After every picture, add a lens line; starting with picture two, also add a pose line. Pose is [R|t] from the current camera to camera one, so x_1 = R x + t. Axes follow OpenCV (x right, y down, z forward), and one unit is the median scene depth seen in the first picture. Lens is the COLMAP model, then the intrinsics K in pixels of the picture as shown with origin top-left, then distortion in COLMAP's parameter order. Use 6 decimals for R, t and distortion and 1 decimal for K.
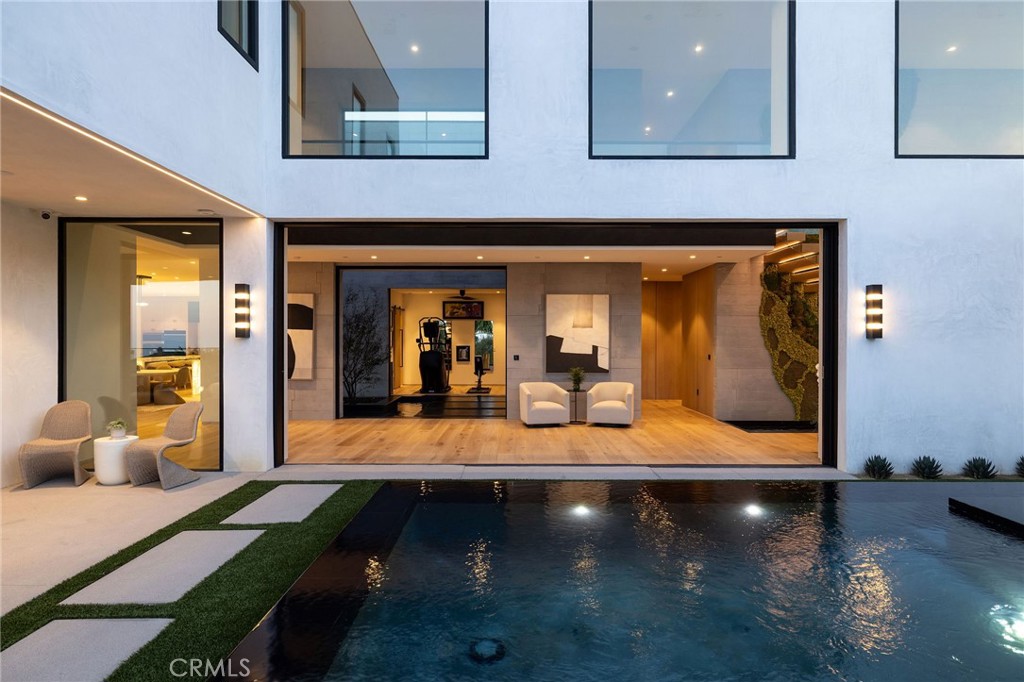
lens RADIAL K [[552.5, 0, 512.0], [0, 552.5, 341.0], [0, 0, 1]] dist [0.000278, 0.000277]
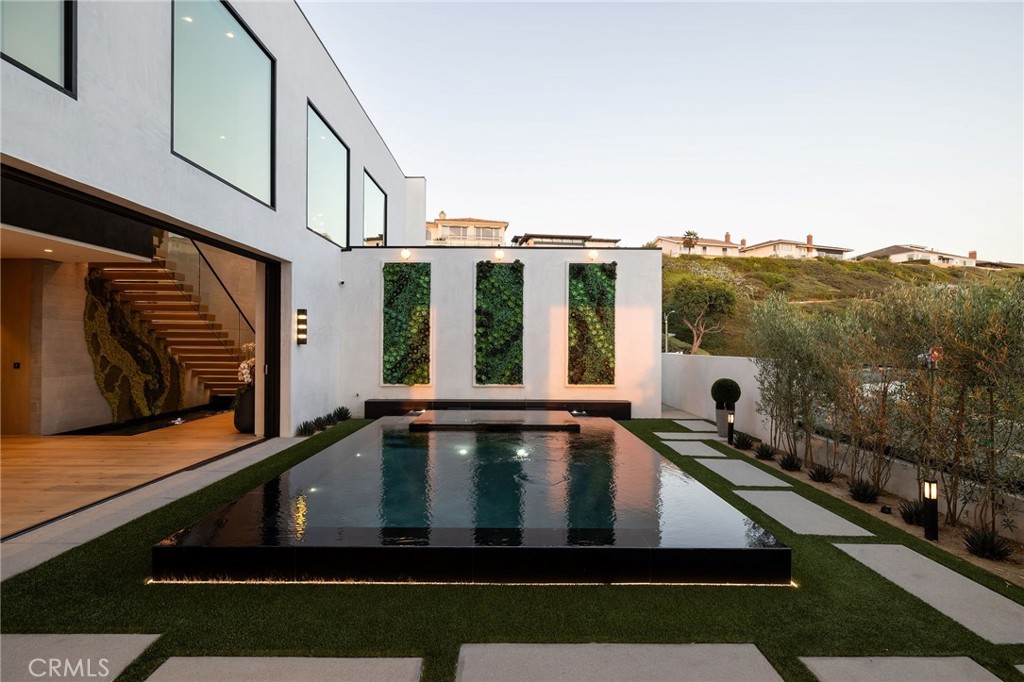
lens RADIAL K [[476.9, 0, 512.0], [0, 476.9, 341.0], [0, 0, 1]] dist [0.000034, 0.000220]
pose [[-0.005216, 0.005872, 0.999969, -0.395499], [0.002772, 0.999979, -0.005858, -0.002523], [-0.999983, 0.002741, -0.005232, 0.251110]]
